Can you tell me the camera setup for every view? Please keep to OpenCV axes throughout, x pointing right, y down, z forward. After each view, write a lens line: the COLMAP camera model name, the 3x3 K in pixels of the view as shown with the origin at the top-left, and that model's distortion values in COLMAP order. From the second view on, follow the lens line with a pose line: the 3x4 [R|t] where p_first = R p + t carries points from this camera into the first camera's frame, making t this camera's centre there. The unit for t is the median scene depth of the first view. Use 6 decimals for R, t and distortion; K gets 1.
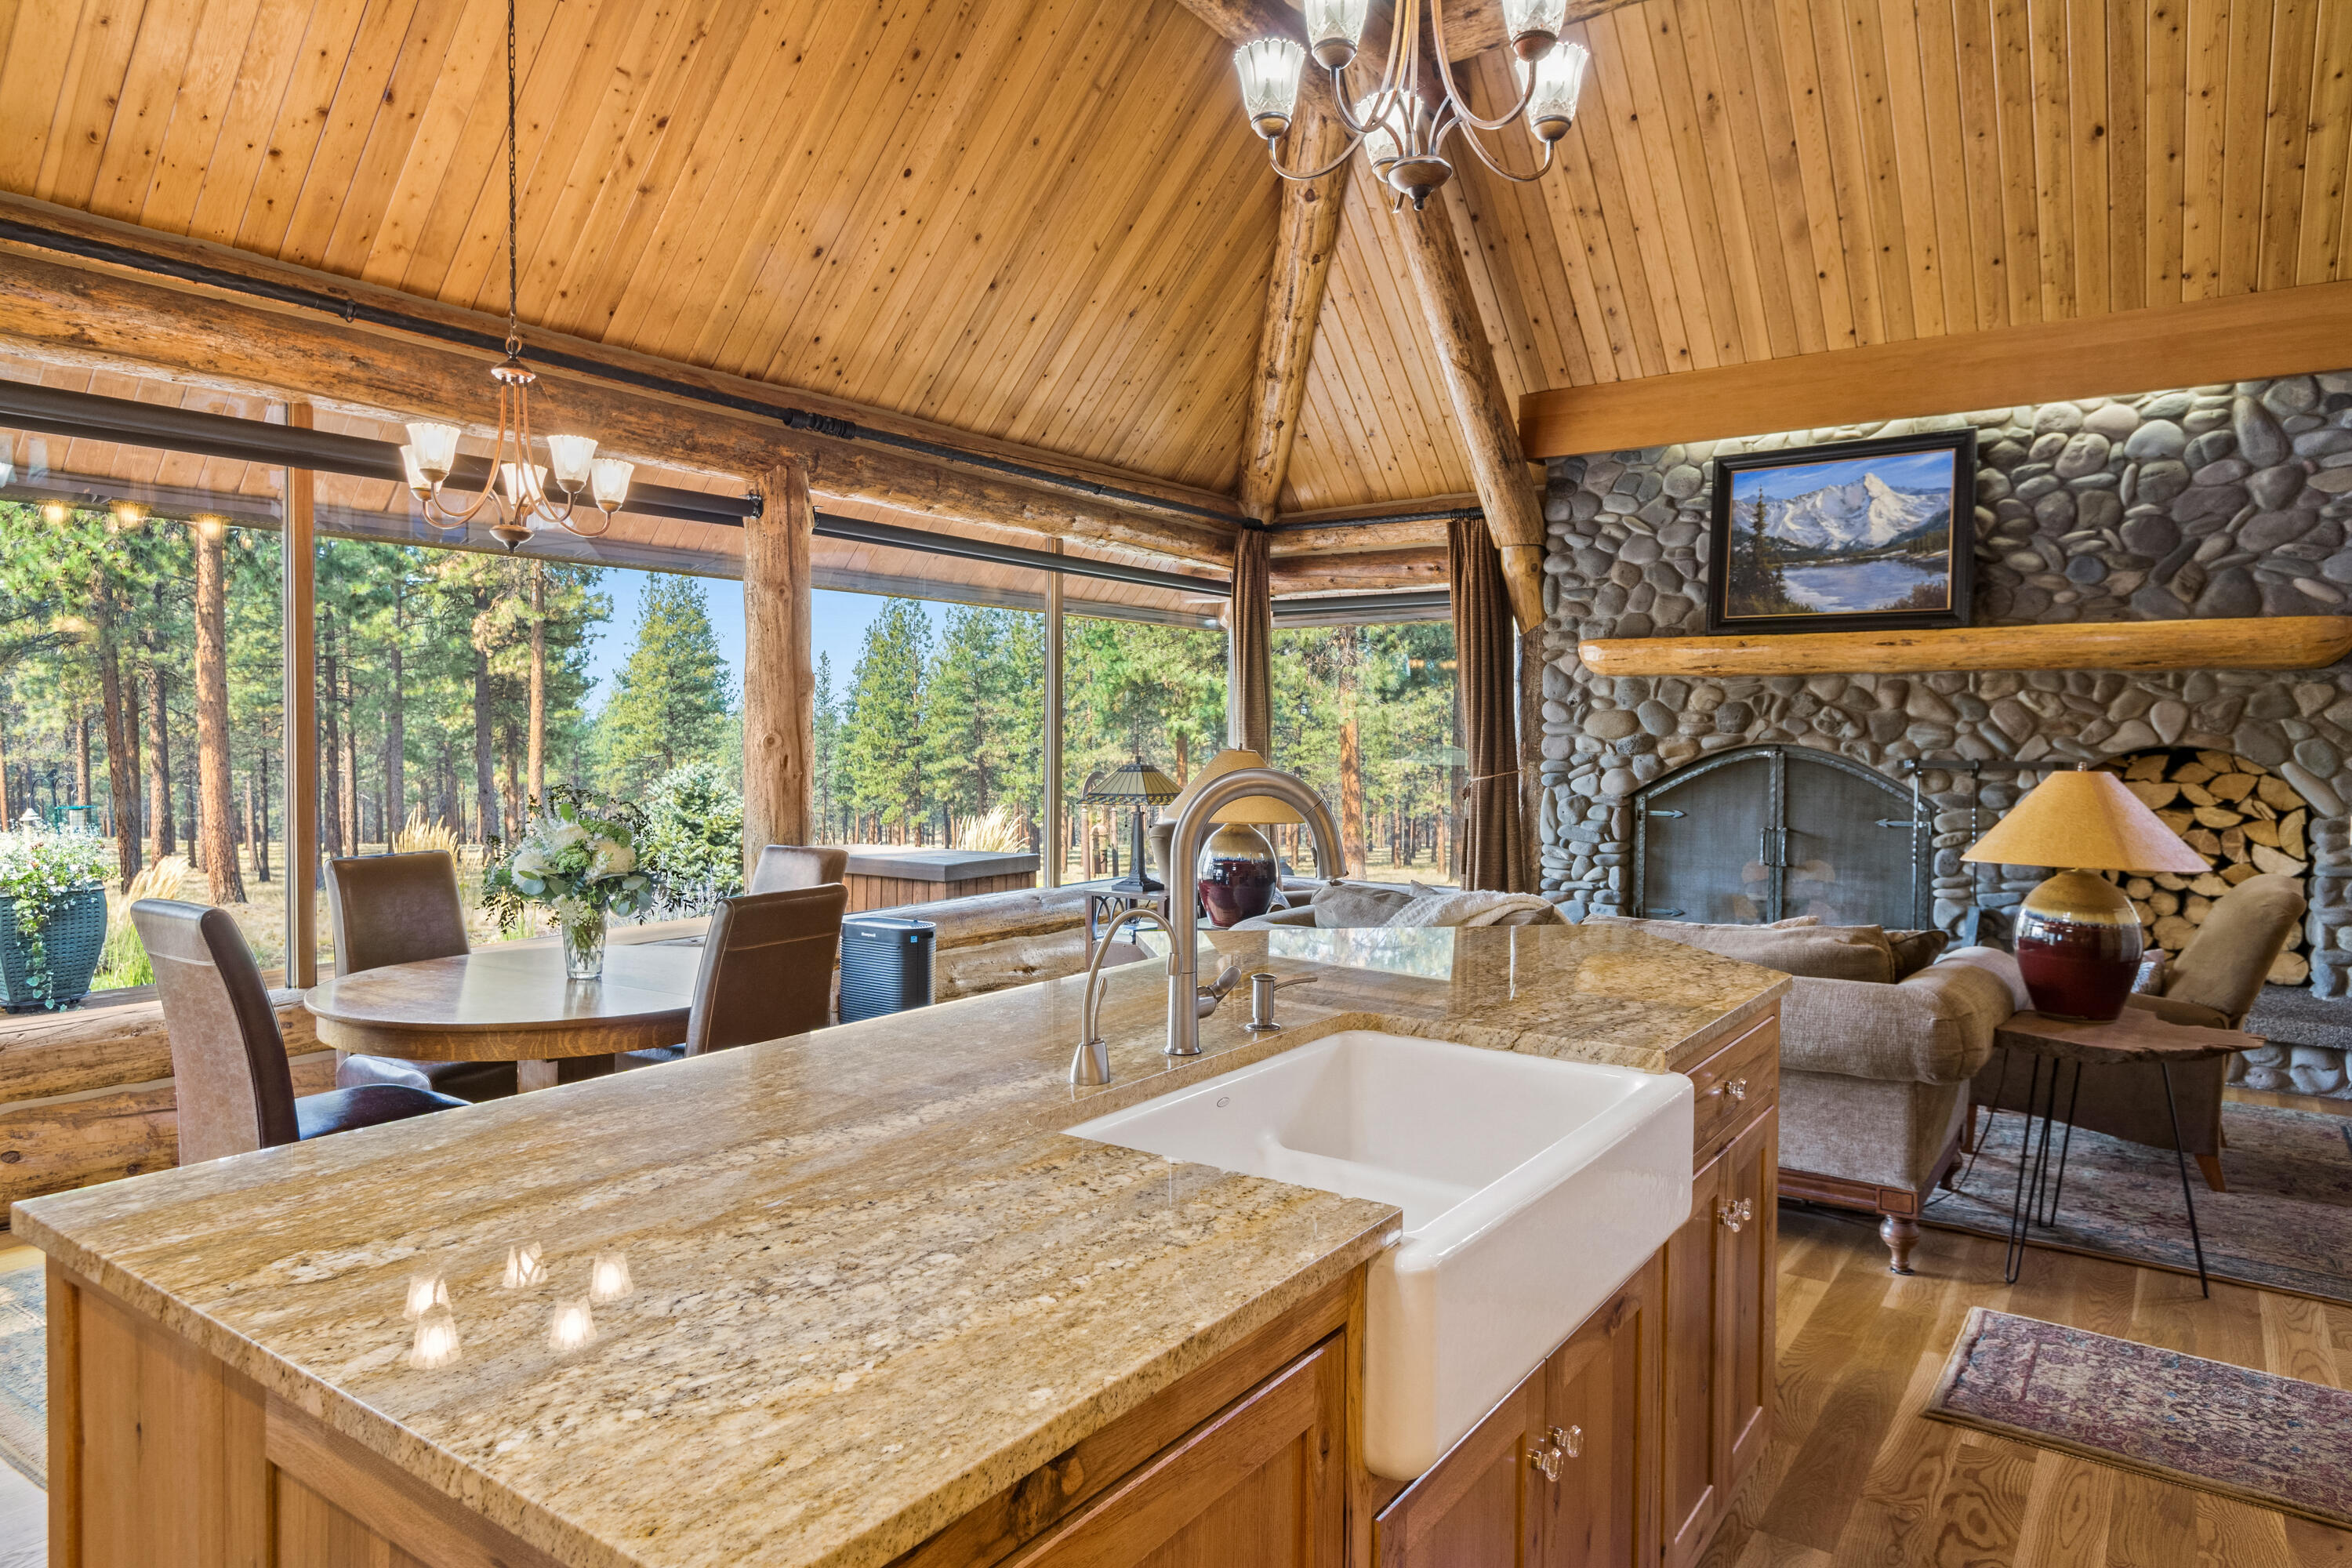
lens RADIAL K [[1422.5, 0, 1173.3], [0, 1422.5, 759.4], [0, 0, 1]] dist [0.006079, -0.003528]
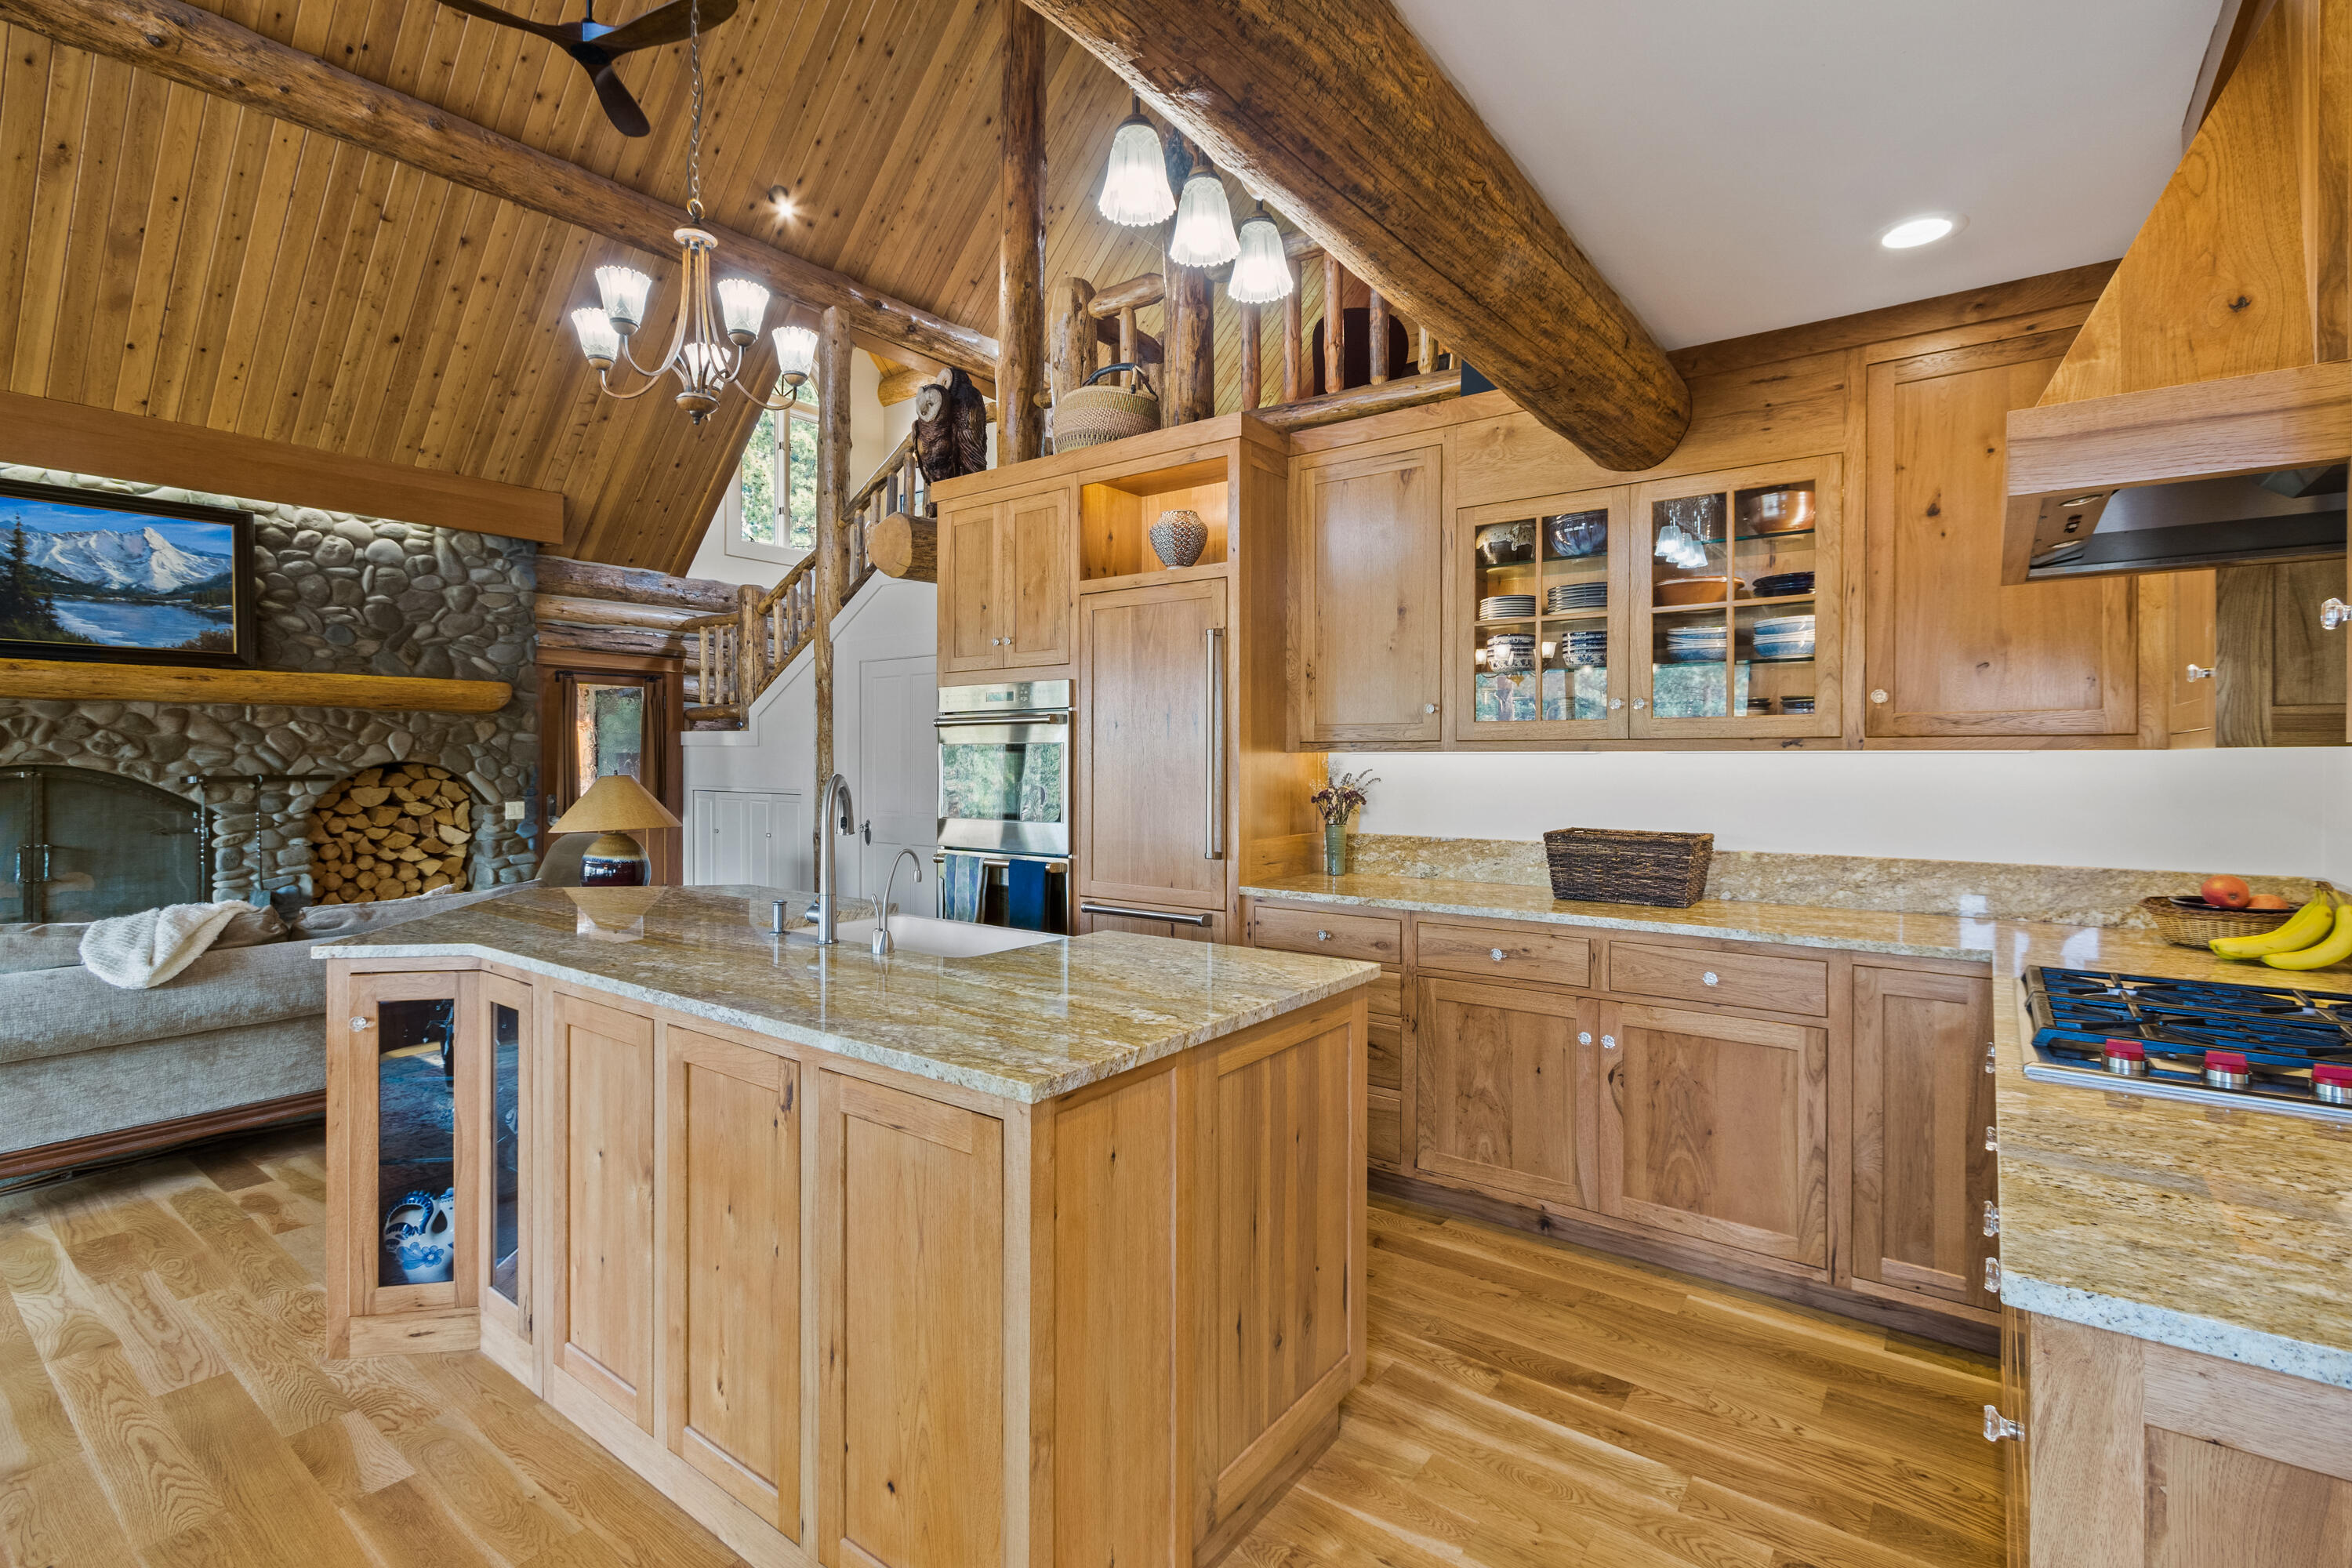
lens RADIAL K [[1084.7, 0, 1169.2], [0, 1084.7, 761.4], [0, 0, 1]] dist [0.001409, -0.000805]
pose [[0.031521, -0.010145, 0.999452, -0.373348], [0.020716, 0.999740, 0.009495, -0.003885], [-0.999288, 0.020405, 0.031723, 0.159458]]
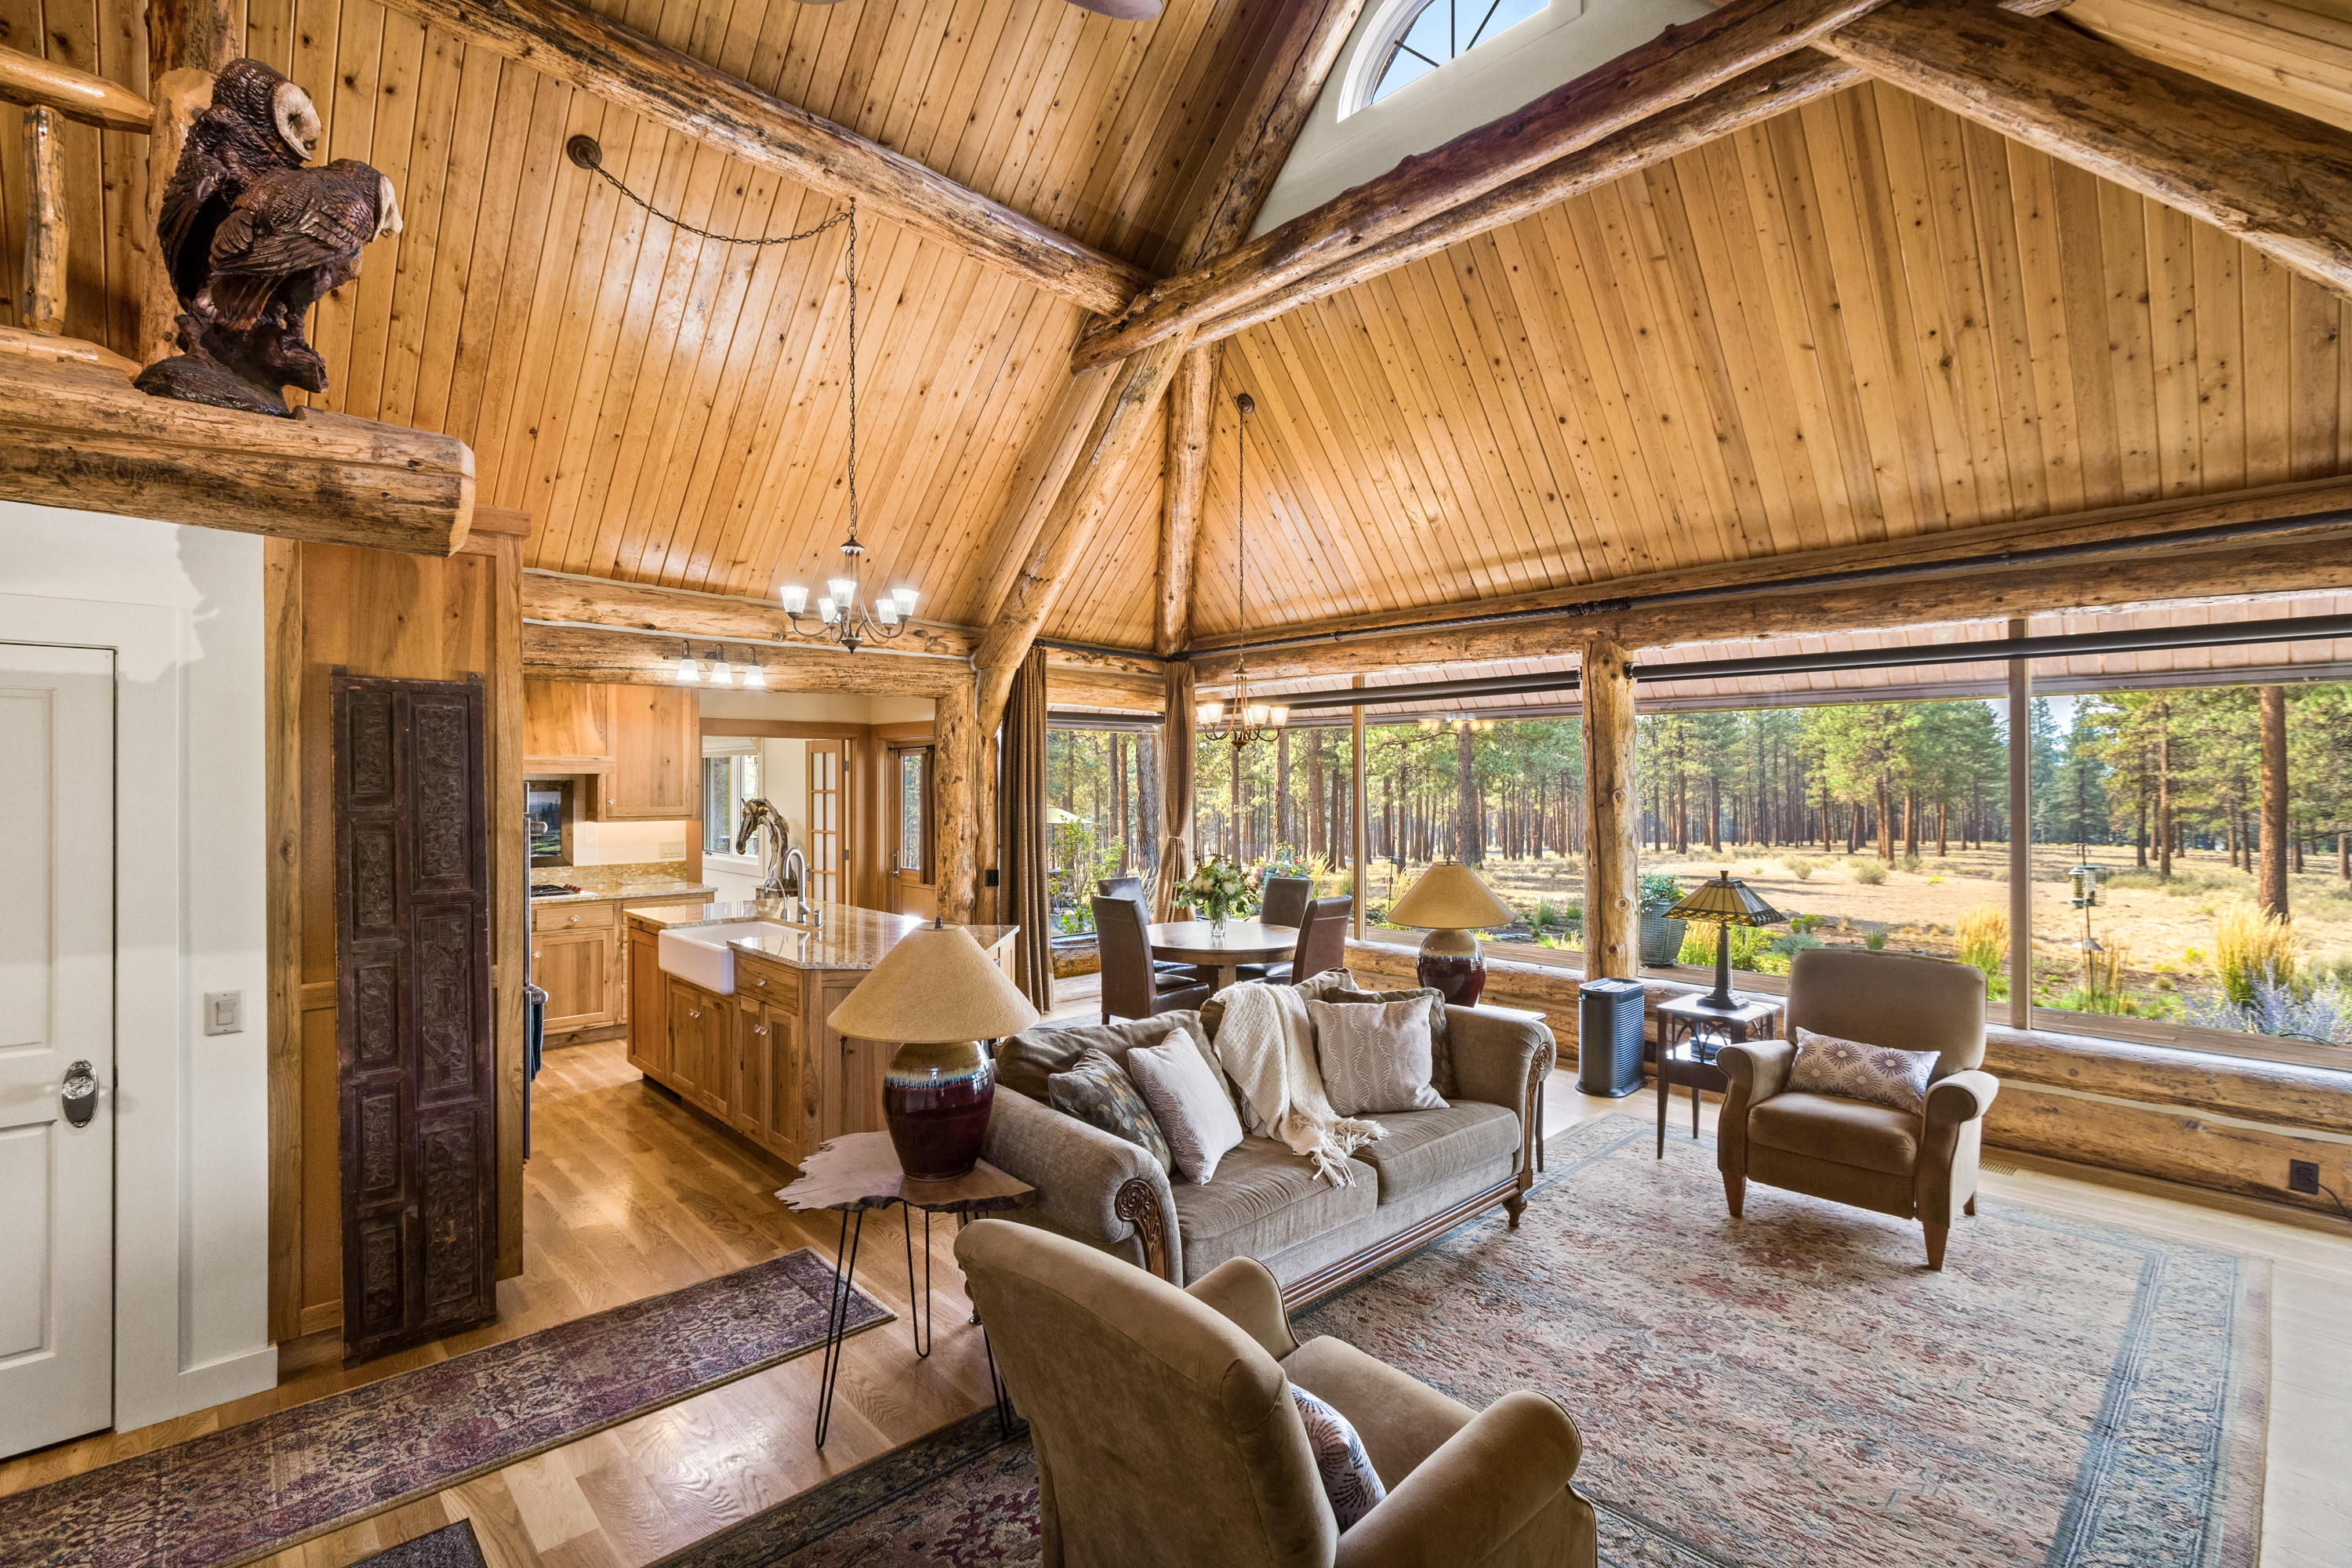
lens RADIAL K [[1066.8, 0, 1168.6], [0, 1066.8, 775.4], [0, 0, 1]] dist [0.000970, 0.000027]
pose [[-0.202702, -0.010940, -0.979179, 0.757555], [-0.021725, 0.999742, -0.006673, -0.053991], [0.978999, 0.019920, -0.202887, 0.738487]]
